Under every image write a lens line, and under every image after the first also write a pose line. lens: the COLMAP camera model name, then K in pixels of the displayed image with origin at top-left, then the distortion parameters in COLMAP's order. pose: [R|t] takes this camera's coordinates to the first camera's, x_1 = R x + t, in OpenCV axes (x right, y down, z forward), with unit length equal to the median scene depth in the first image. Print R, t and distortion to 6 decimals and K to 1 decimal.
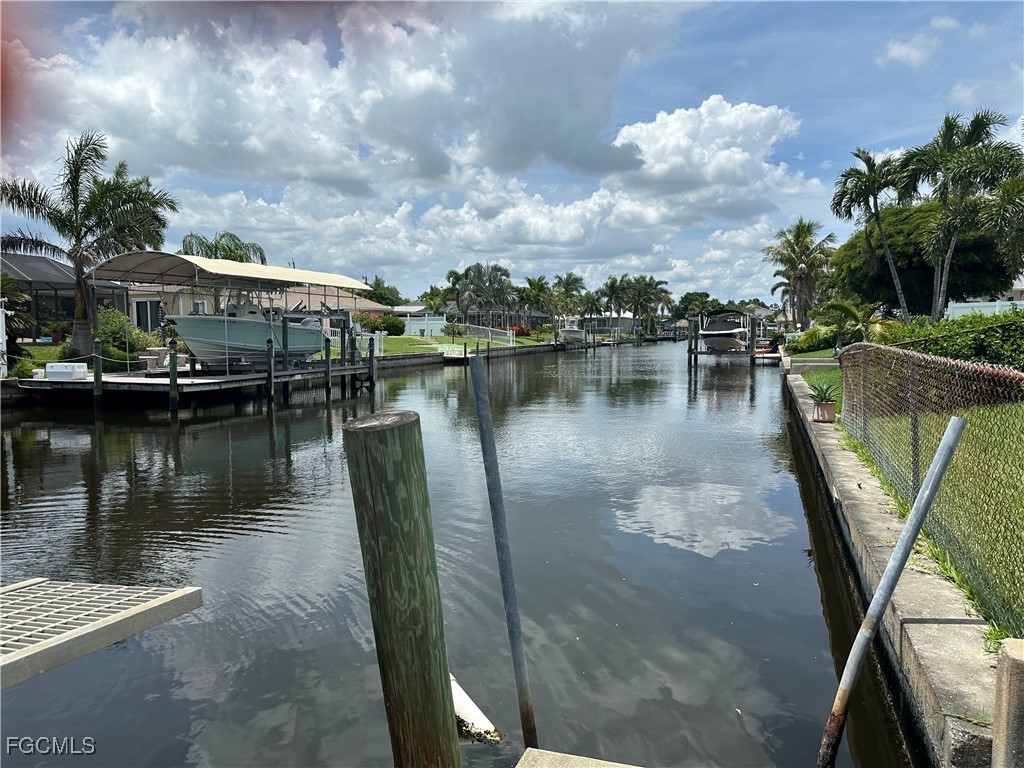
lens RADIAL K [[678.3, 0, 512.0], [0, 678.3, 384.0], [0, 0, 1]] dist [0.036134, -0.002492]
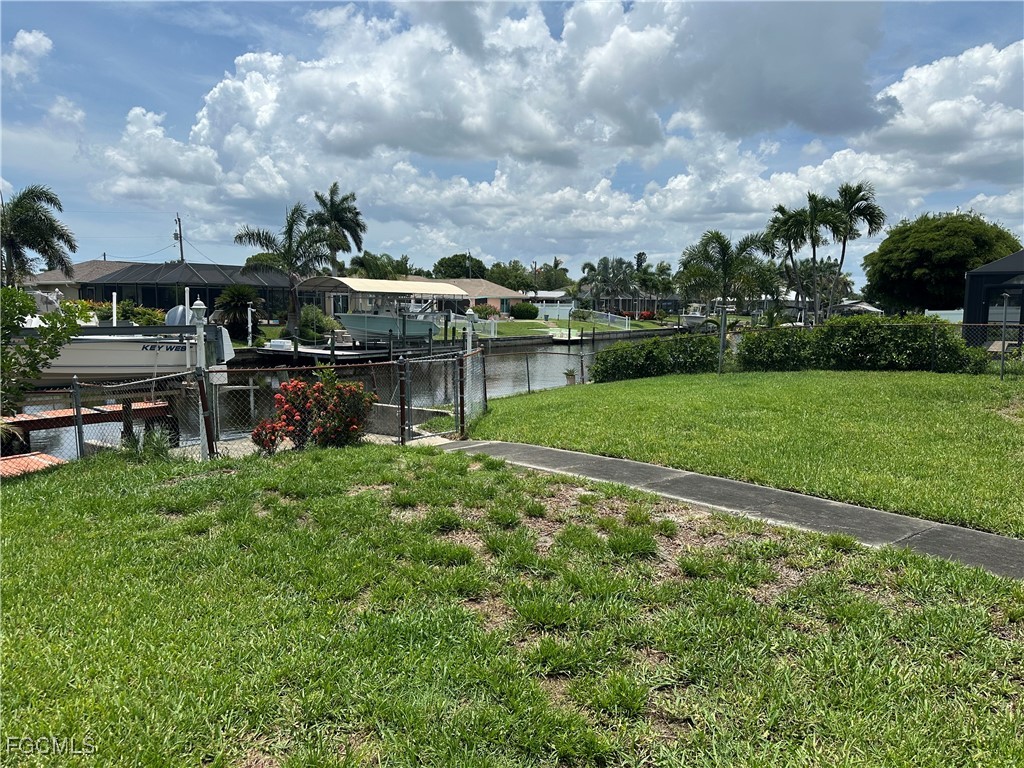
lens RADIAL K [[678.3, 0, 512.0], [0, 678.3, 384.0], [0, 0, 1]] dist [0.036134, -0.002492]
pose [[0.953715, 0.053858, -0.295849, 0.223765], [-0.042121, 0.998057, 0.045909, -0.011878], [0.297746, -0.031322, 0.954131, -0.247352]]
